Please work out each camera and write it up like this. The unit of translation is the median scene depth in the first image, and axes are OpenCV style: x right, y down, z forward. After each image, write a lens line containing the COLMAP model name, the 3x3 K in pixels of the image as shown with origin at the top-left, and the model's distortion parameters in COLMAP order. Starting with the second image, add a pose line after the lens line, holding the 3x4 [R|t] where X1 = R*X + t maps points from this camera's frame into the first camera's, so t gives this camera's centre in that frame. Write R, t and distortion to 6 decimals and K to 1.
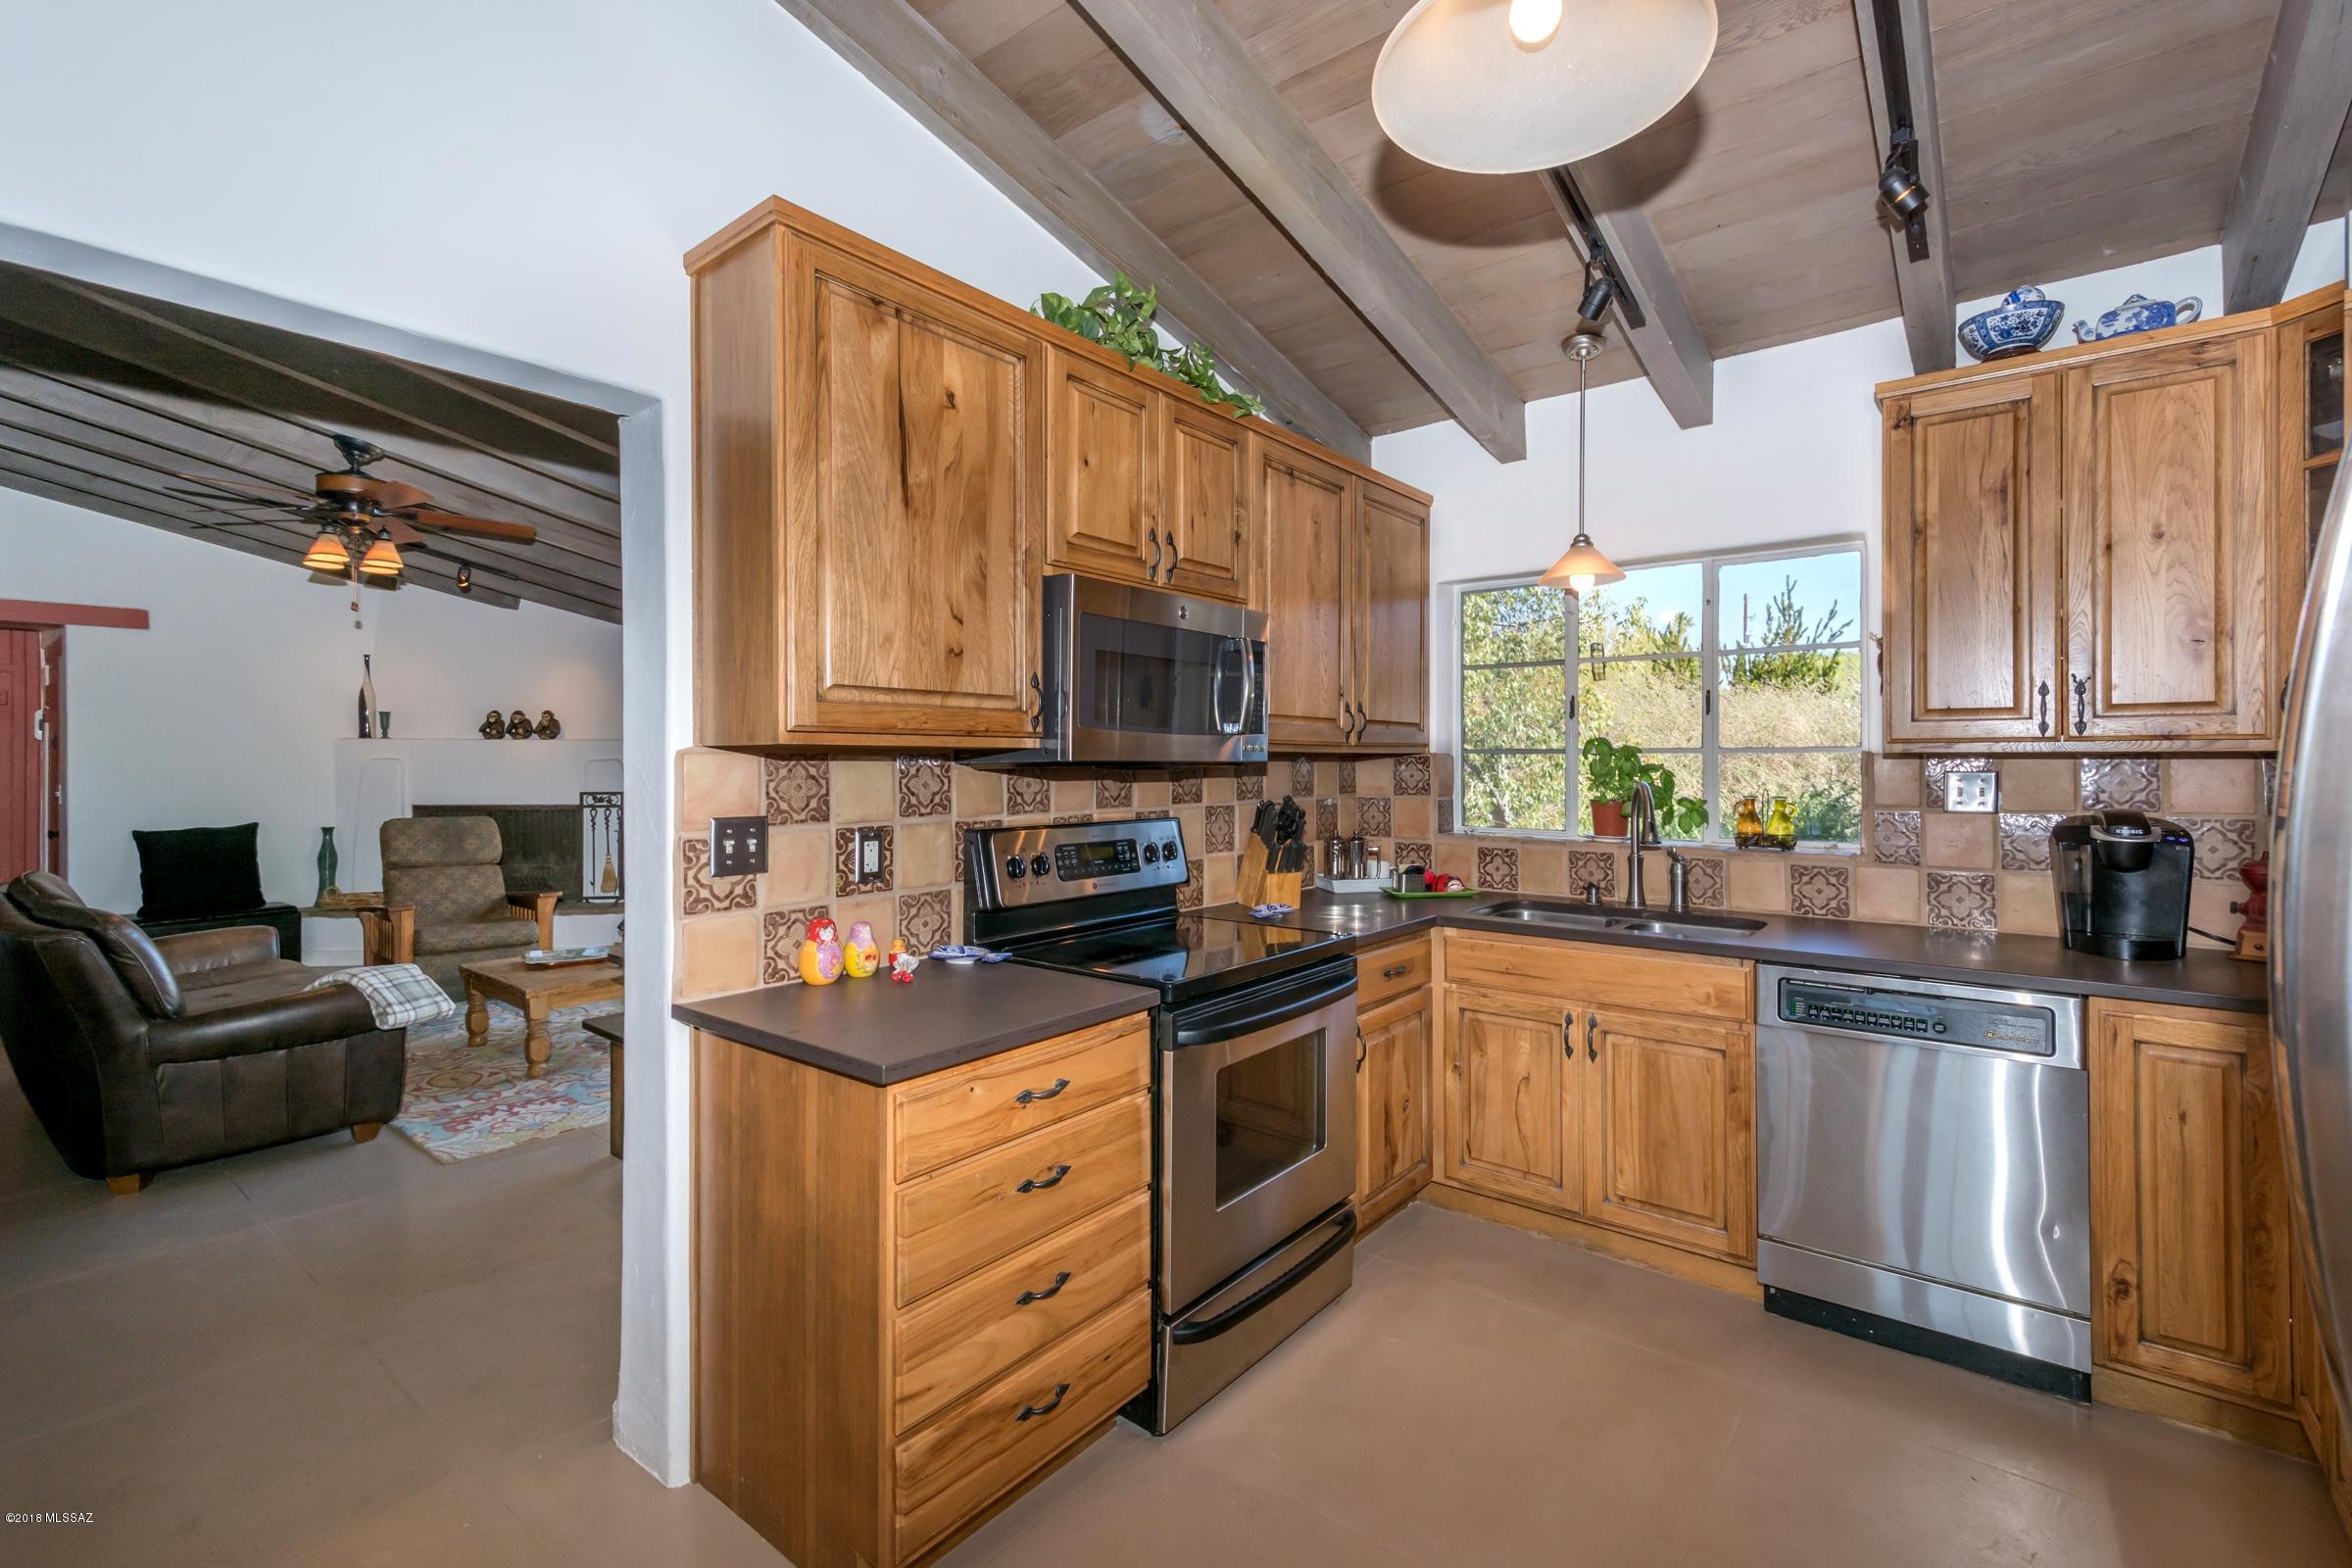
lens RADIAL K [[1013.5, 0, 1219.2], [0, 1013.5, 753.5], [0, 0, 1]] dist [0.003732, -0.000179]
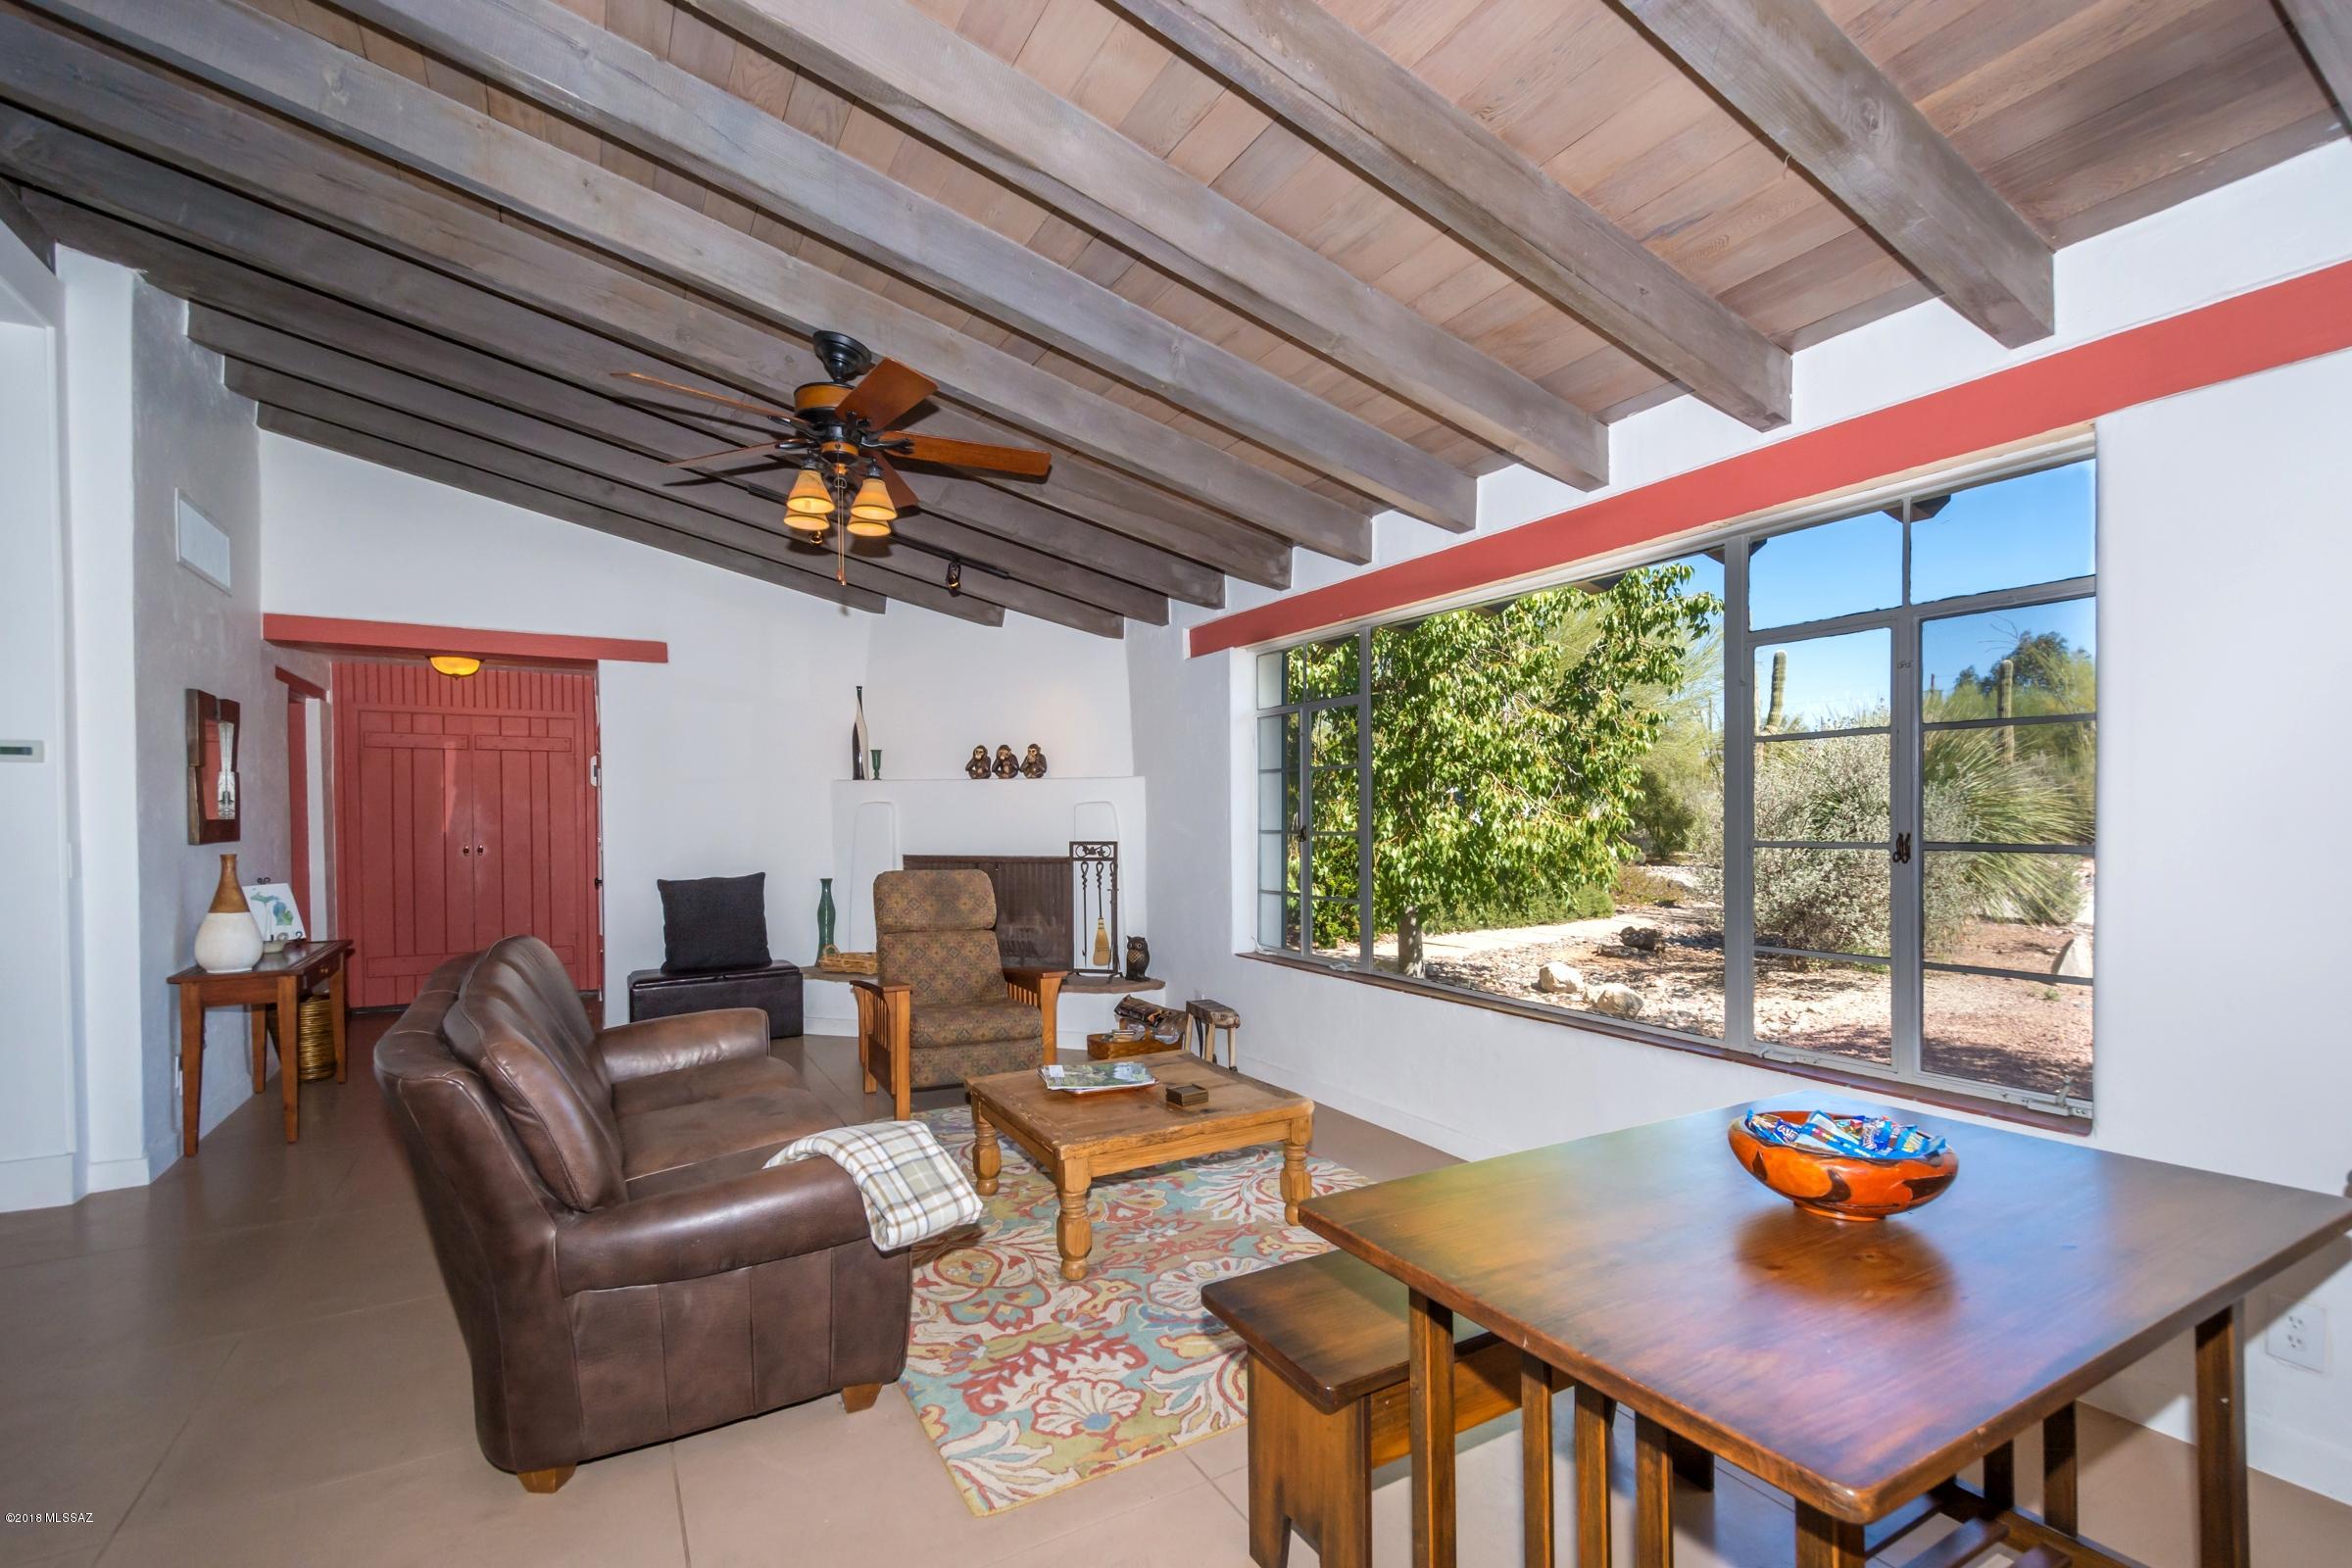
lens RADIAL K [[1054.8, 0, 1221.3], [0, 1054.8, 818.5], [0, 0, 1]] dist [0.016734, 0.000144]
pose [[0.931841, -0.002798, -0.362857, -0.250553], [0.006958, 0.999924, 0.010157, 0.014448], [0.362801, -0.011990, 0.931790, 0.302661]]
